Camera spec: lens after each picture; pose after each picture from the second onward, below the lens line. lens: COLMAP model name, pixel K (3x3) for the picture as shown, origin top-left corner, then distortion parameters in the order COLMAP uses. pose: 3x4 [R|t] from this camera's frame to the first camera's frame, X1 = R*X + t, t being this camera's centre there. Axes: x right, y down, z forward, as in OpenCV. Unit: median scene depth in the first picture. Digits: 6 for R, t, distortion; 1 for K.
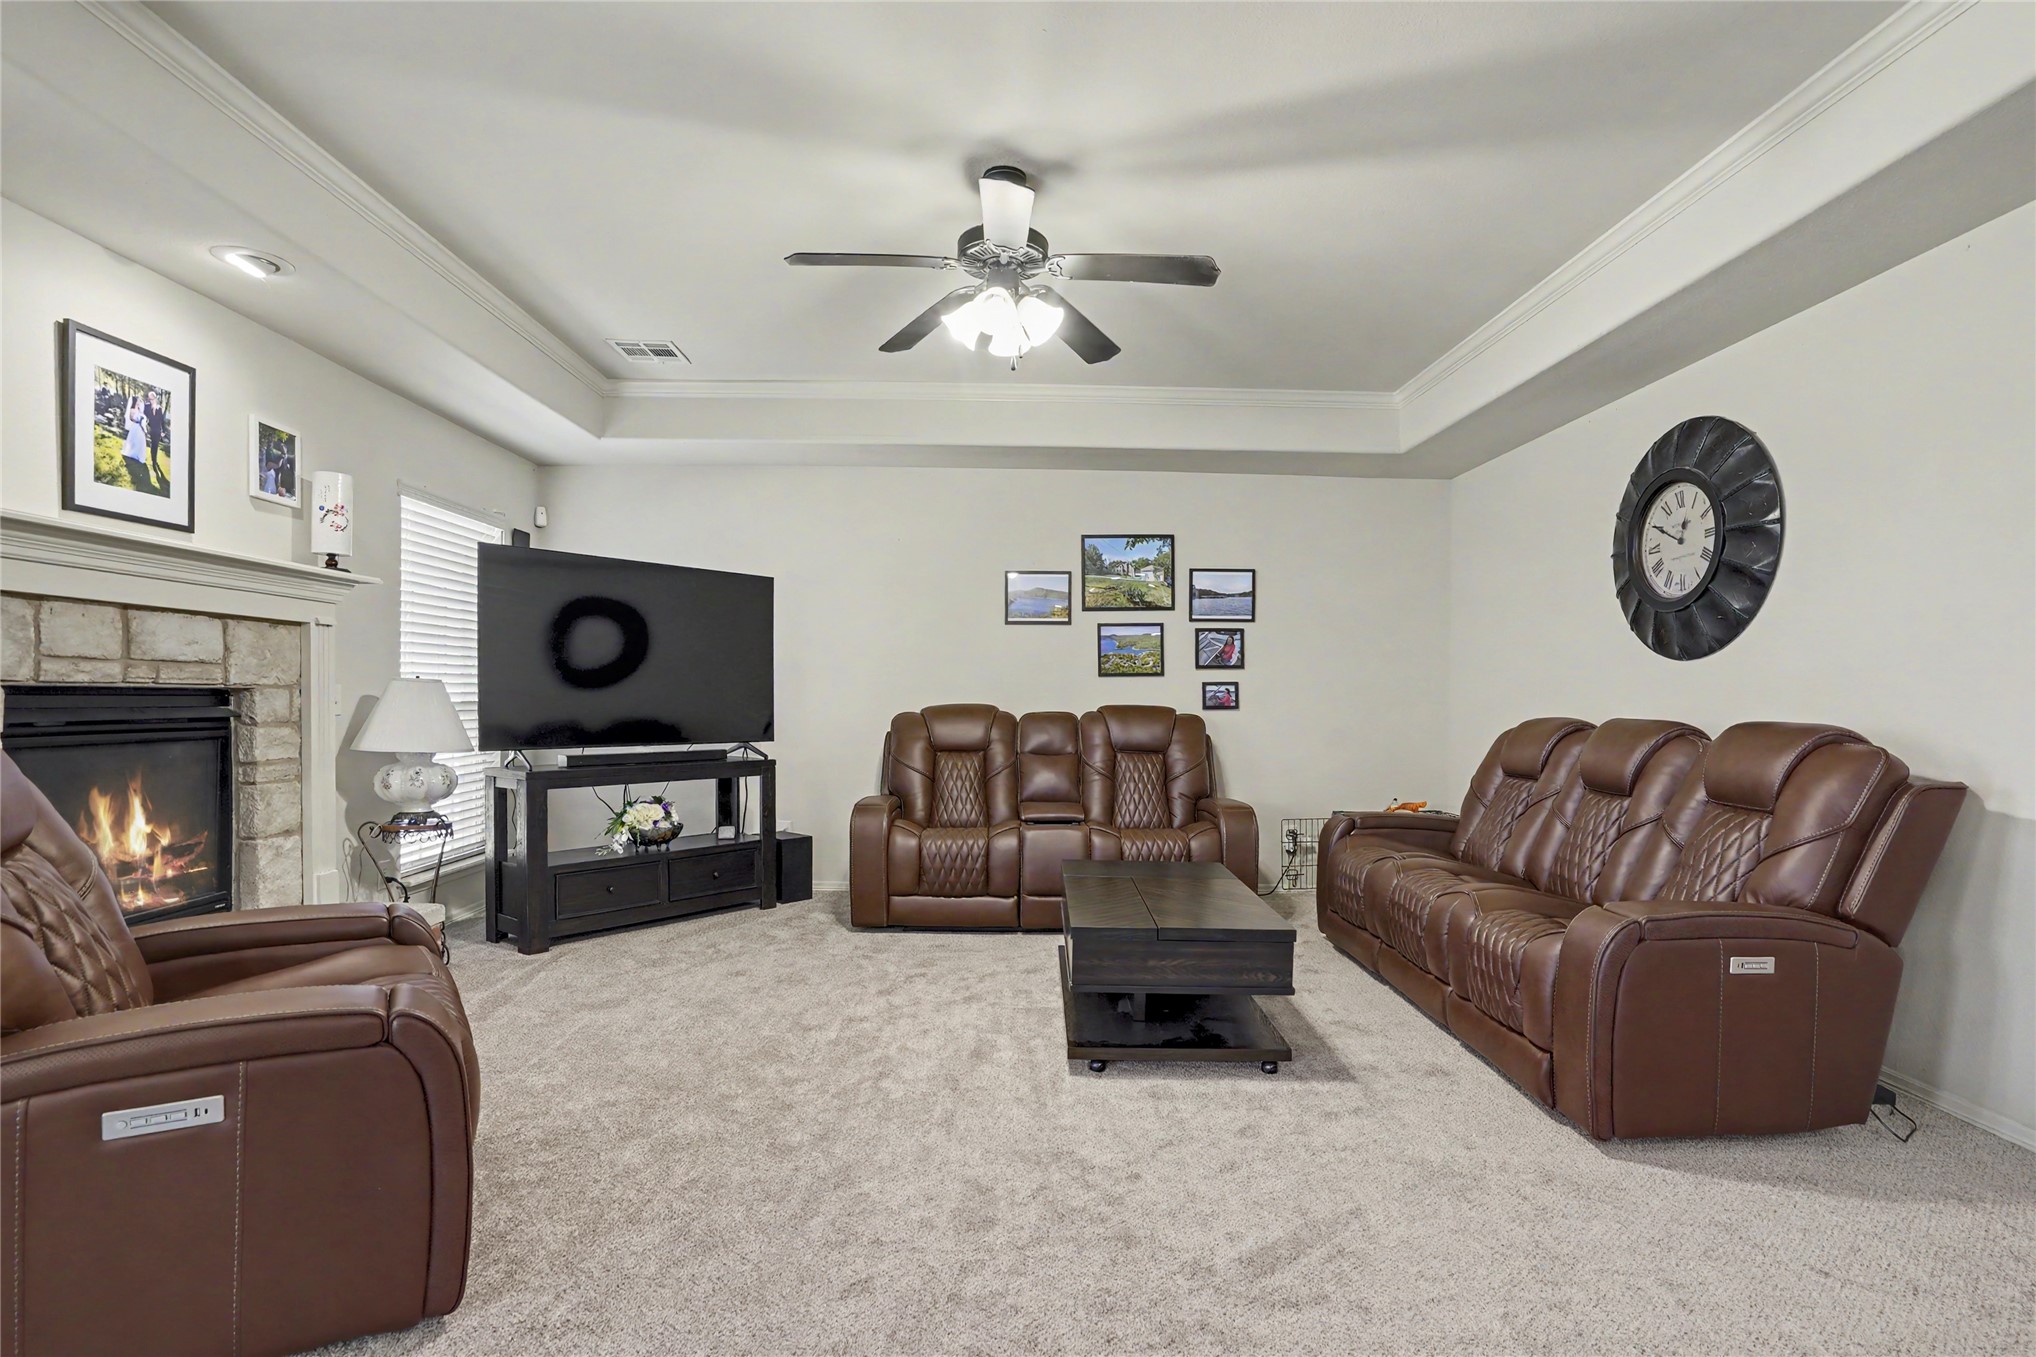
lens RADIAL K [[967.4, 0, 986.5], [0, 967.4, 688.5], [0, 0, 1]] dist [-0.054051, 0.021797]
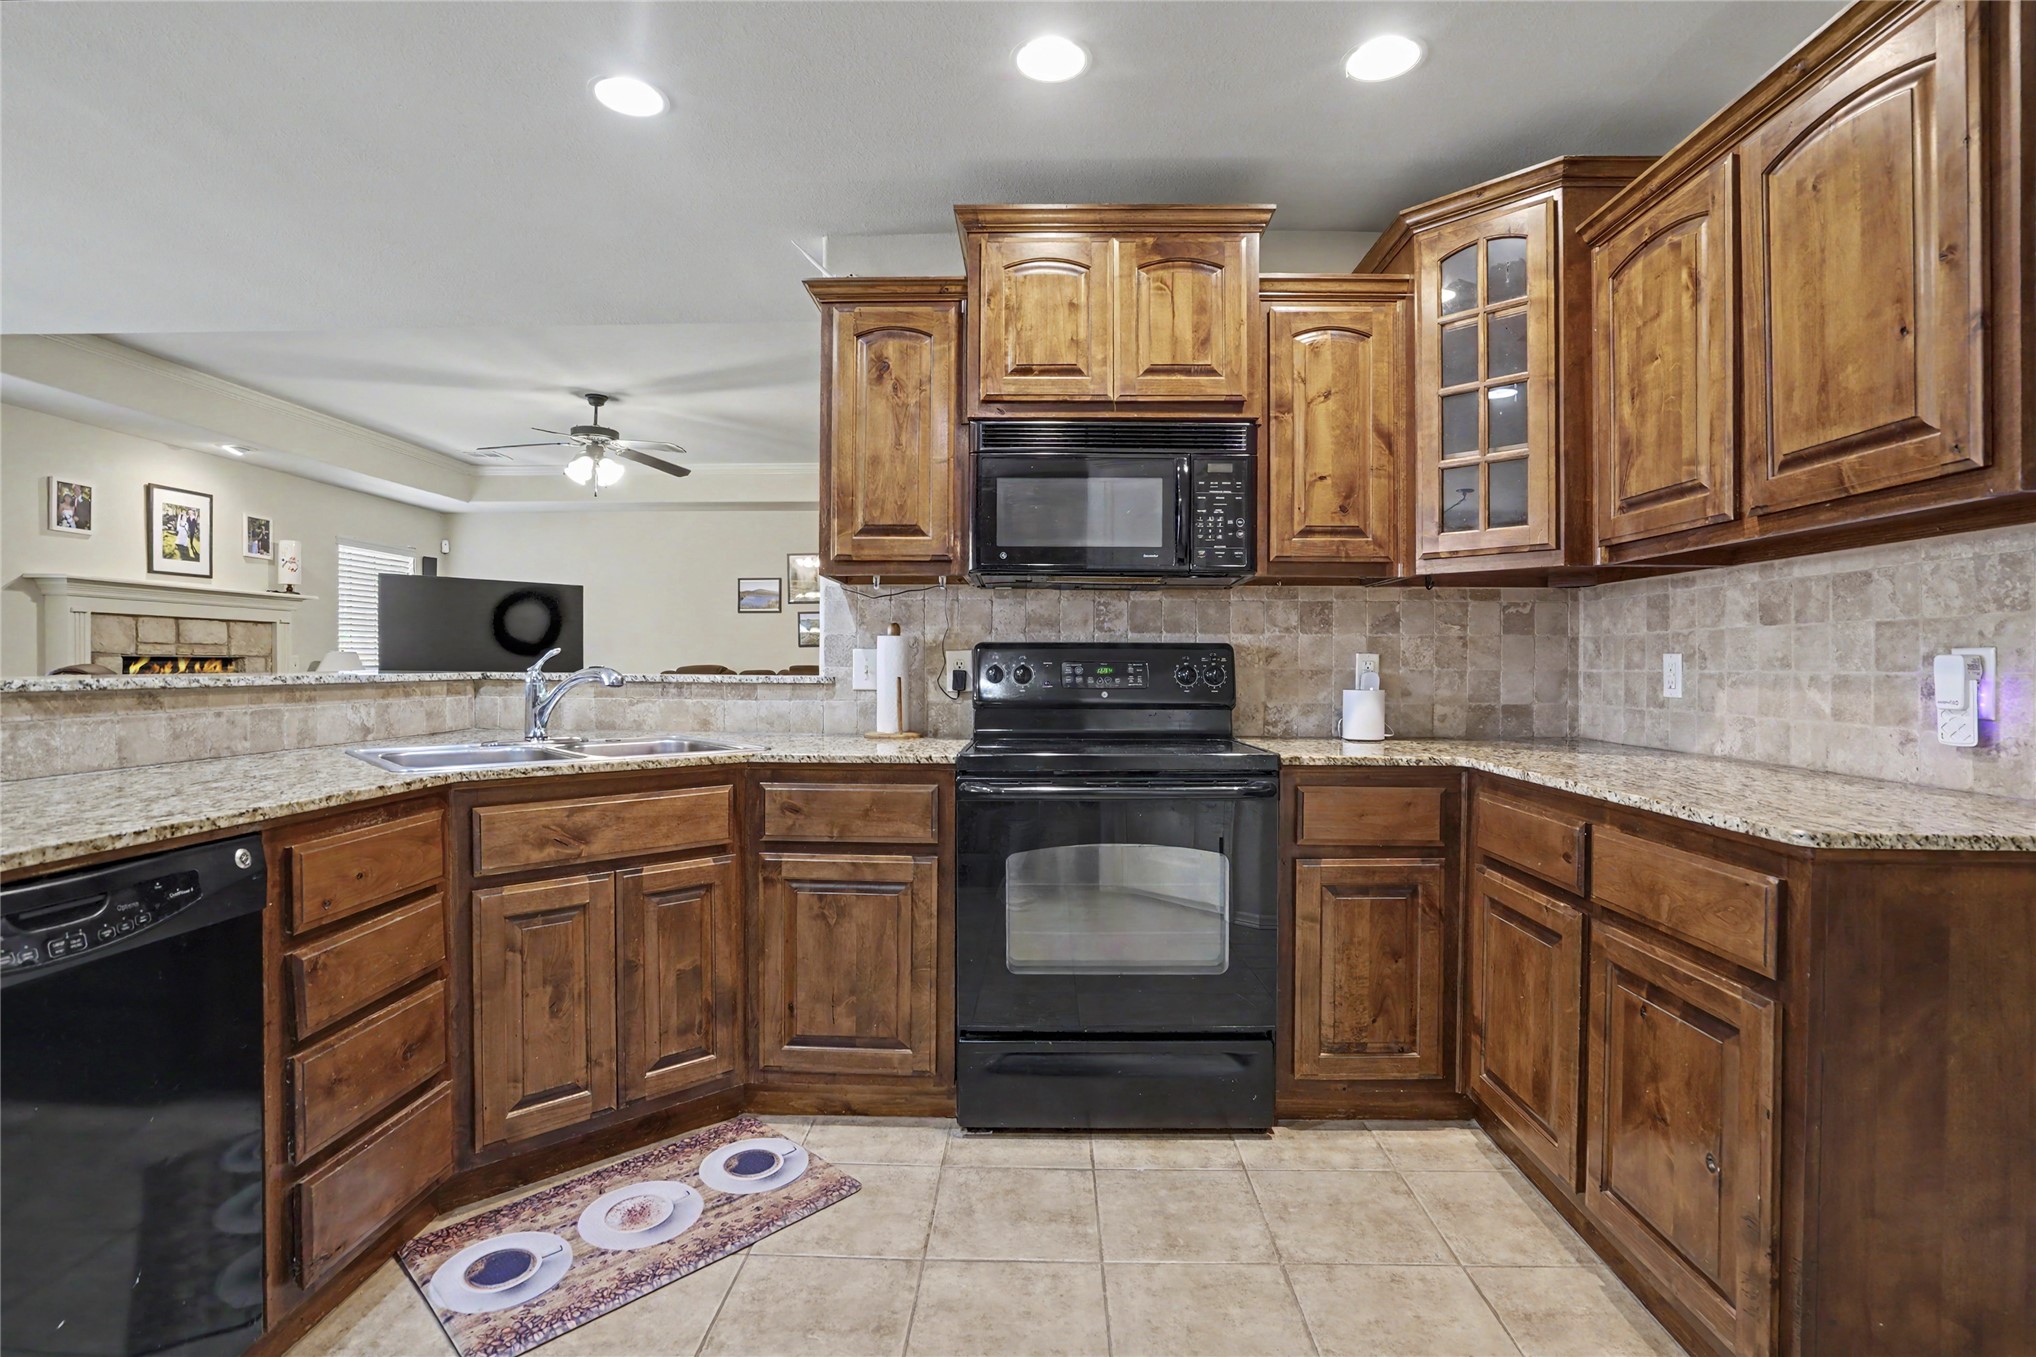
lens RADIAL K [[968.1, 0, 1015.2], [0, 968.1, 671.9], [0, 0, 1]] dist [-0.056584, 0.022281]
pose [[0.999547, -0.007276, -0.029196, 0.793890], [0.007706, 0.999863, 0.014650, 0.012327], [0.029086, -0.014868, 0.999466, -0.818062]]
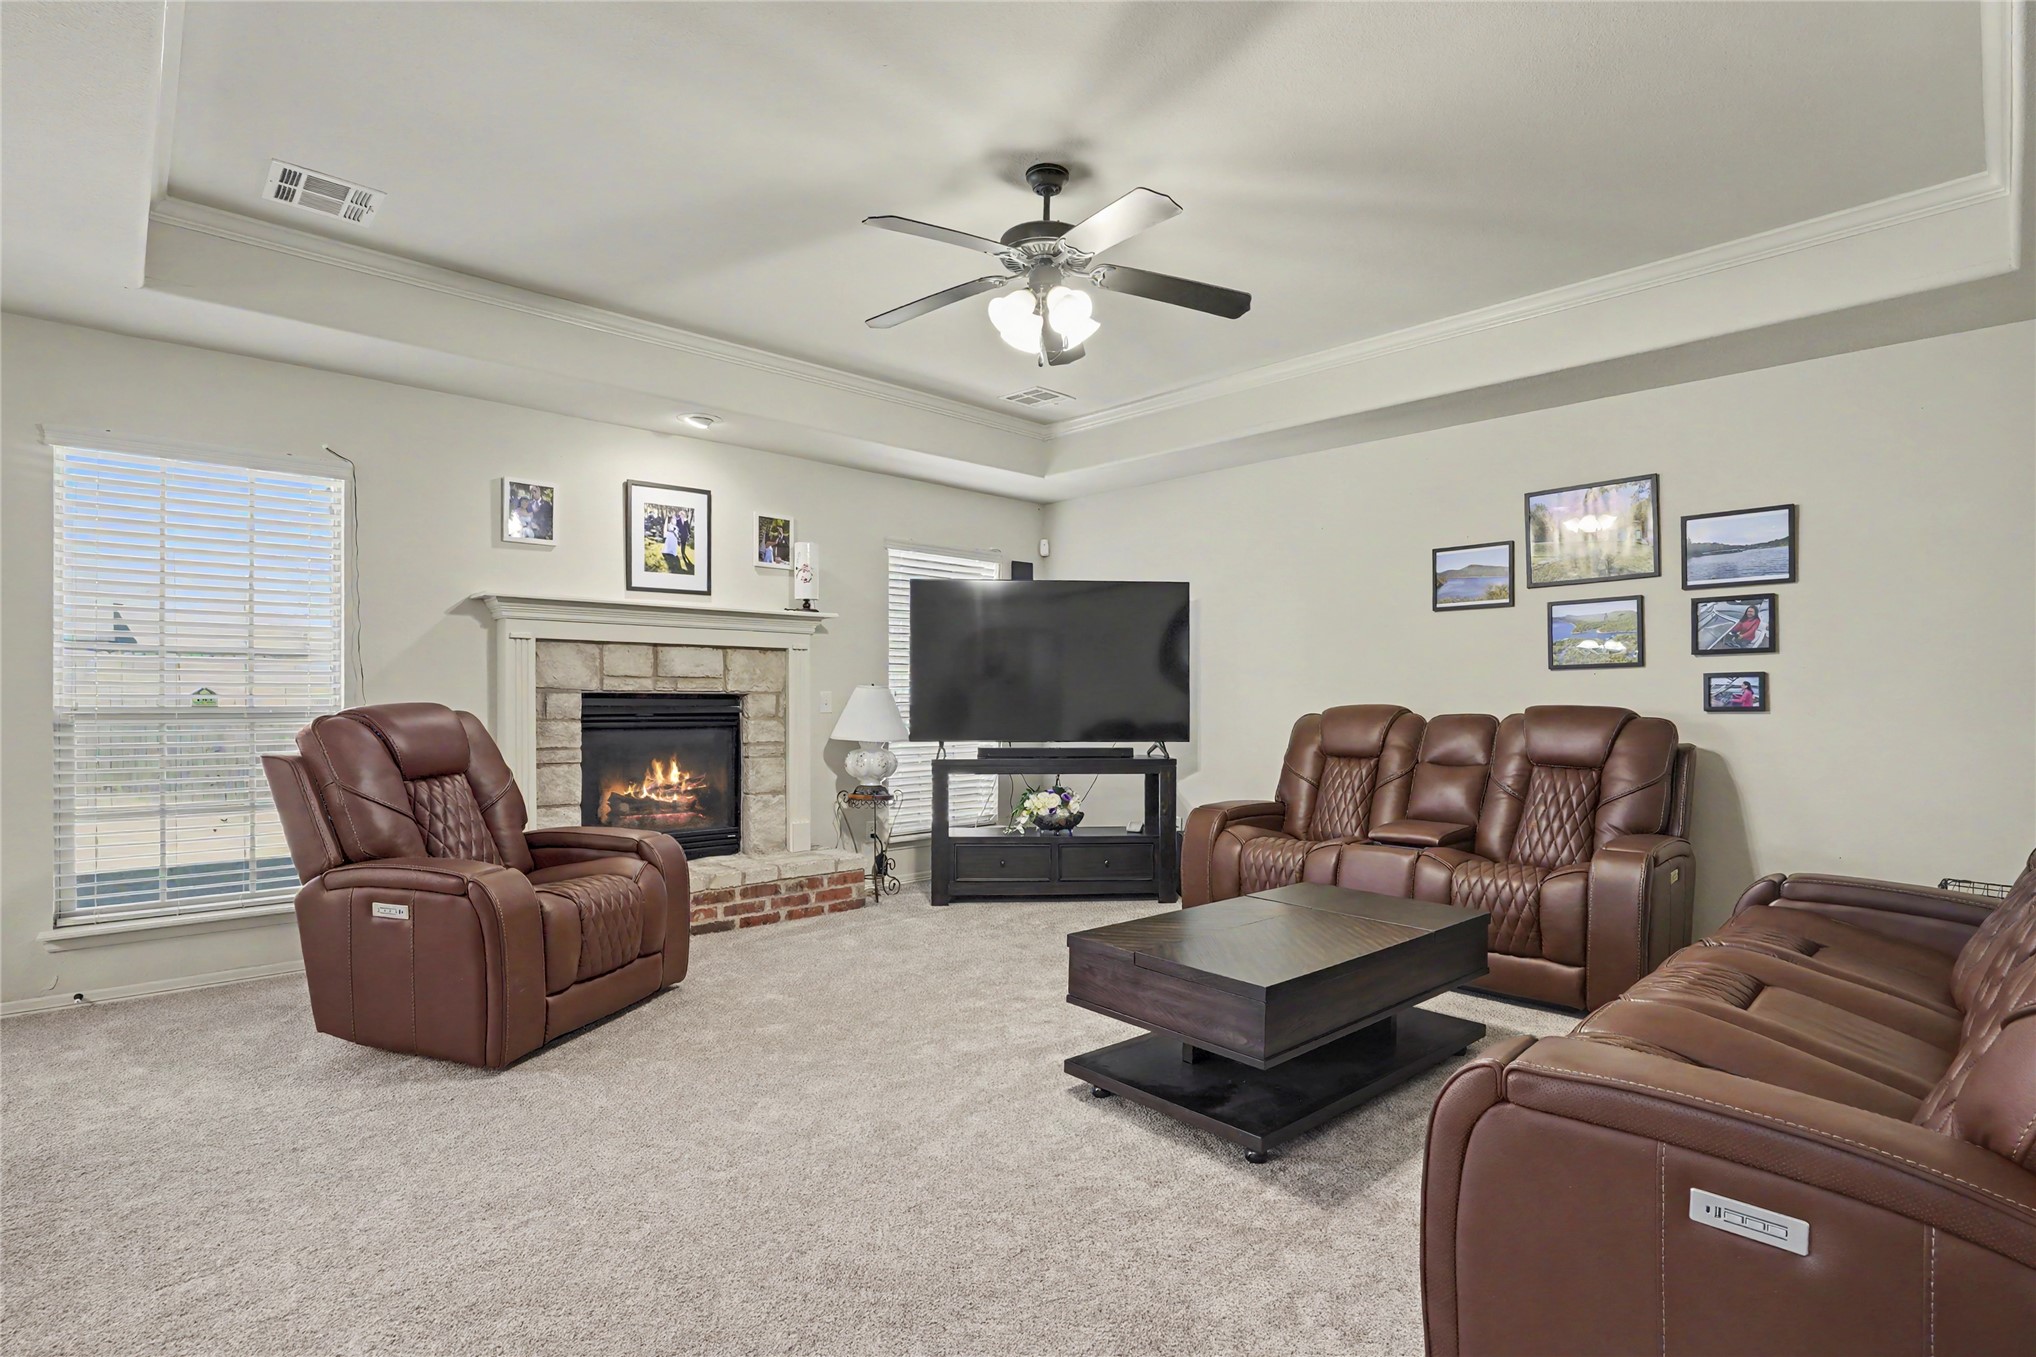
lens RADIAL K [[968.1, 0, 1015.2], [0, 968.1, 671.9], [0, 0, 1]] dist [-0.056584, 0.022281]
pose [[0.687094, -0.025891, -0.726107, 0.596598], [0.009649, 0.999602, -0.026512, 0.009190], [0.726504, 0.011210, 0.687070, 0.238480]]
